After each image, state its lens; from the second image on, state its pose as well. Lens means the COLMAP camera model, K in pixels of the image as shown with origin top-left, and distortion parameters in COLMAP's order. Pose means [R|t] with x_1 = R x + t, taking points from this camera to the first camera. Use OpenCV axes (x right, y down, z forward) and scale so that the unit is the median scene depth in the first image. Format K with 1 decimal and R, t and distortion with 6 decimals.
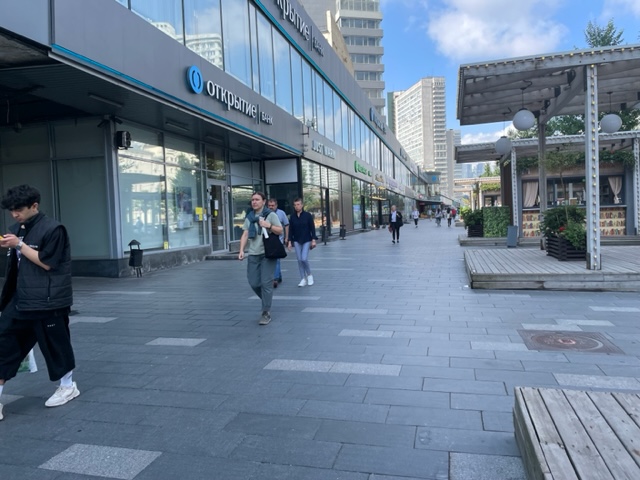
lens RADIAL K [[478.6, 0, 320.0], [0, 478.6, 240.0], [0, 0, 1]] dist [0.002735, 0.000052]
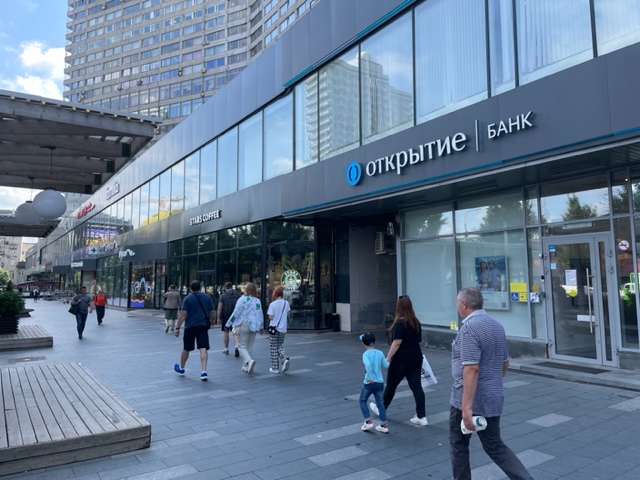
lens RADIAL K [[478.6, 0, 320.0], [0, 478.6, 240.0], [0, 0, 1]] dist [0.002735, 0.000052]
pose [[-0.642216, -0.033457, -0.765793, 0.560649], [-0.014230, 0.999395, -0.031730, -0.123016], [0.766391, -0.009480, -0.642304, 1.442303]]
